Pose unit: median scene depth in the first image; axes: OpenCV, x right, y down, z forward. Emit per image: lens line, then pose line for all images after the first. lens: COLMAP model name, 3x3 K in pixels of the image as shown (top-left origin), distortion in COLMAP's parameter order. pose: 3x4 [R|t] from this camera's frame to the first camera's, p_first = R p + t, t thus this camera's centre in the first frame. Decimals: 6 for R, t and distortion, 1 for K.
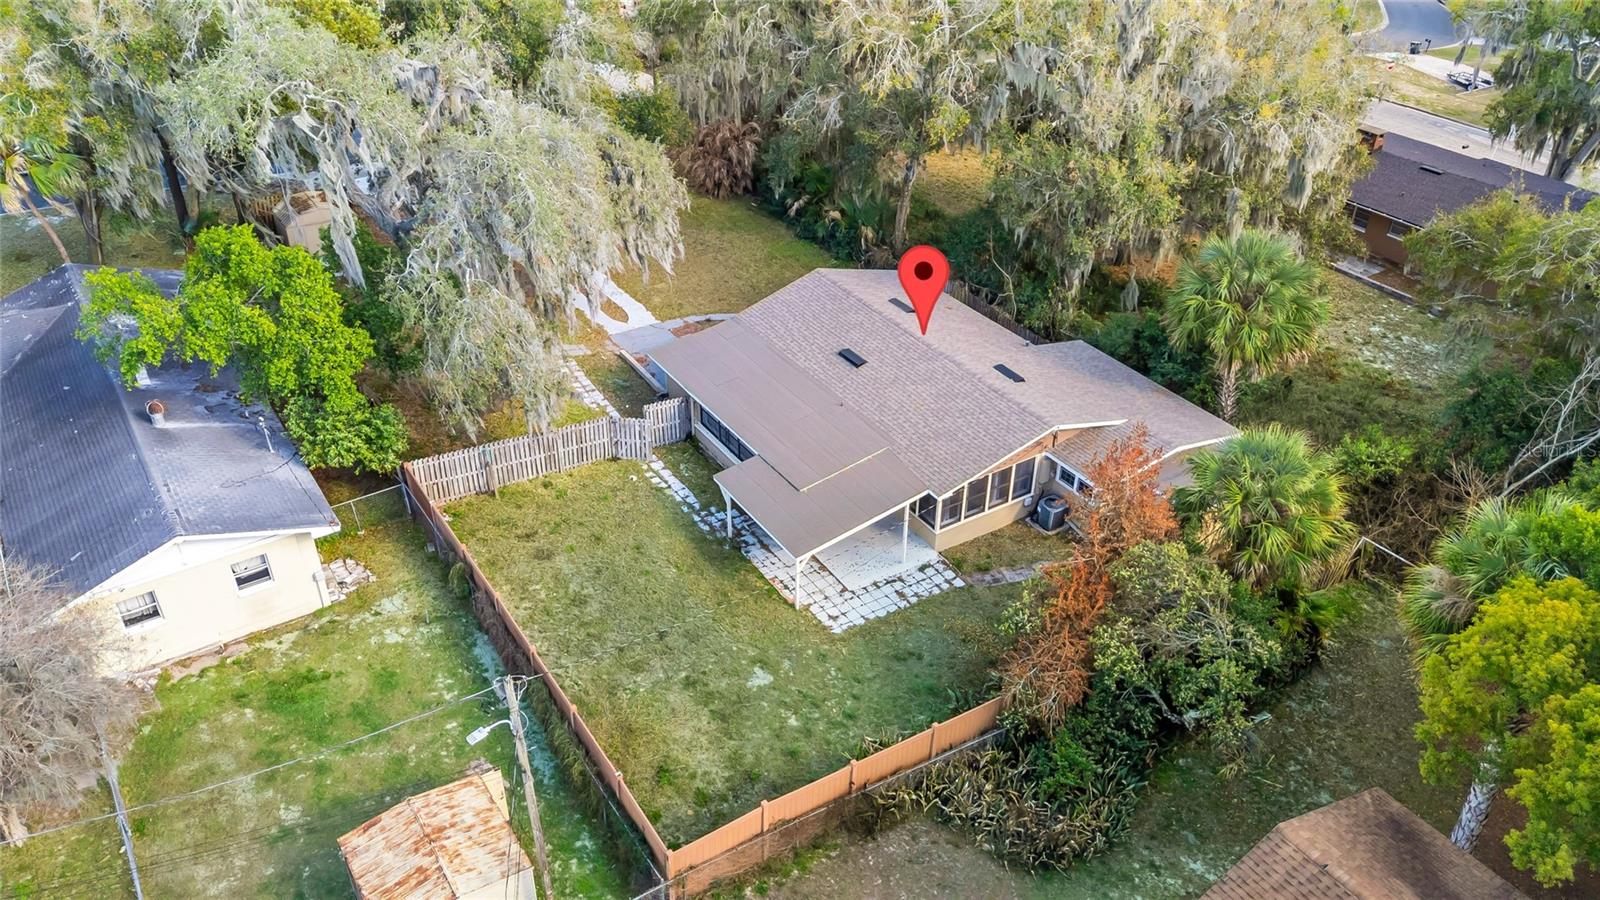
lens RADIAL K [[1180.4, 0, 803.2], [0, 1180.4, 449.2], [0, 0, 1]] dist [0.073099, -0.072731]
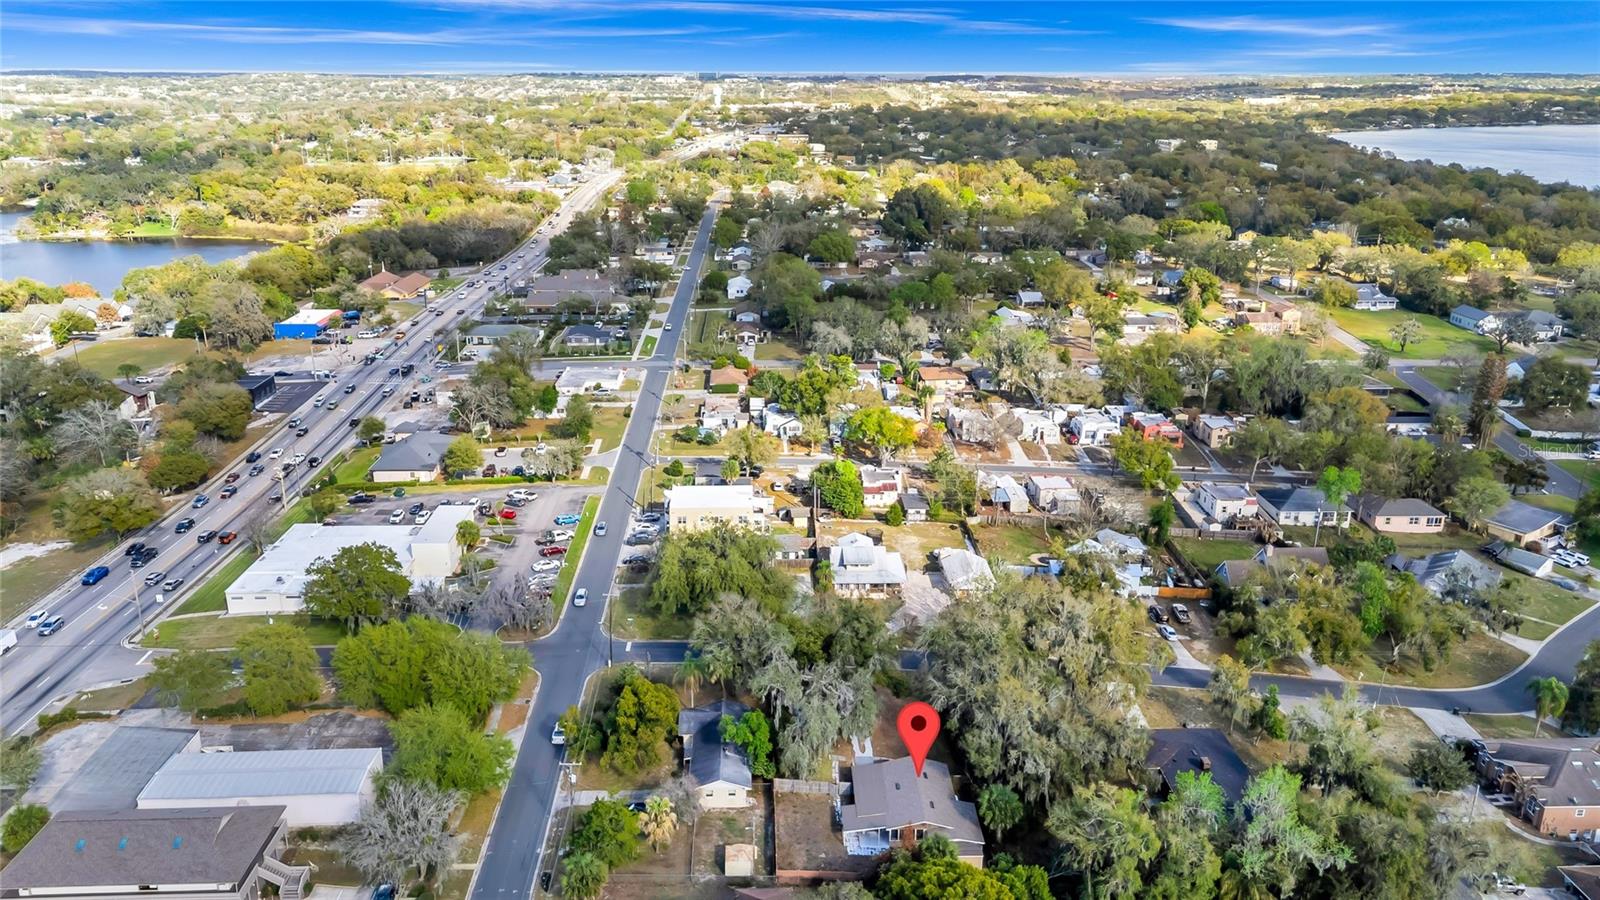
lens RADIAL K [[1180.4, 0, 803.2], [0, 1180.4, 449.2], [0, 0, 1]] dist [0.073099, -0.072731]
pose [[0.853157, 0.157950, -0.497166, 1.630584], [-0.288364, 0.937003, -0.197157, -0.279242], [0.434706, 0.311571, 0.844958, -2.795611]]
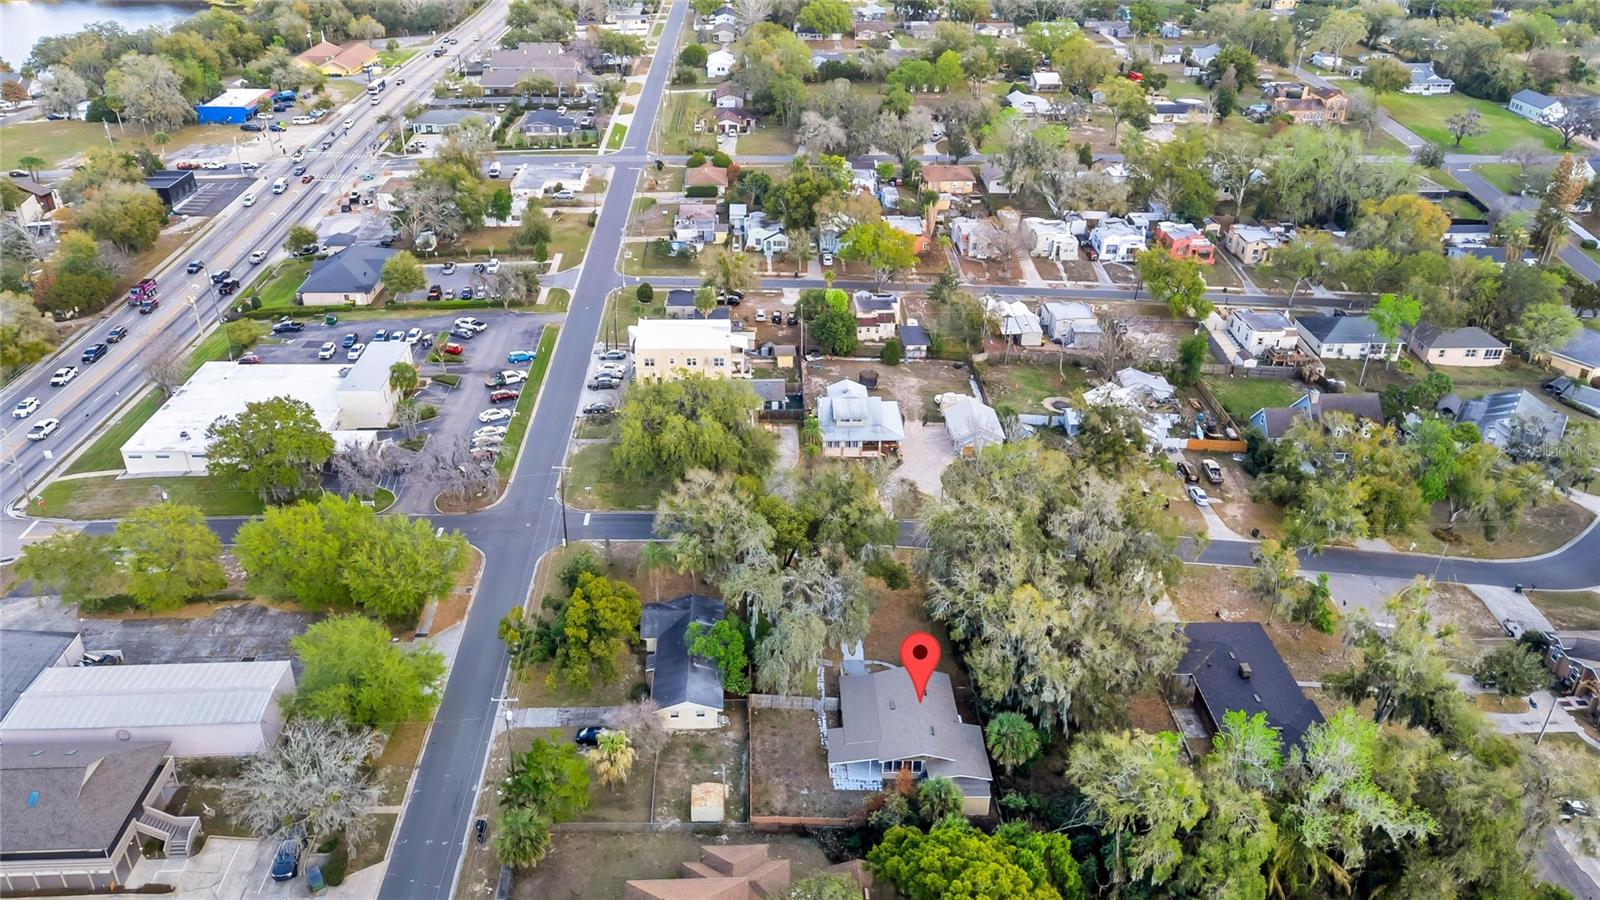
lens RADIAL K [[1180.4, 0, 803.2], [0, 1180.4, 449.2], [0, 0, 1]] dist [0.073099, -0.072731]
pose [[0.856002, 0.250342, -0.452316, 1.235111], [-0.290367, 0.956706, -0.020011, -0.677565], [0.427724, 0.148467, 0.891633, -2.210241]]
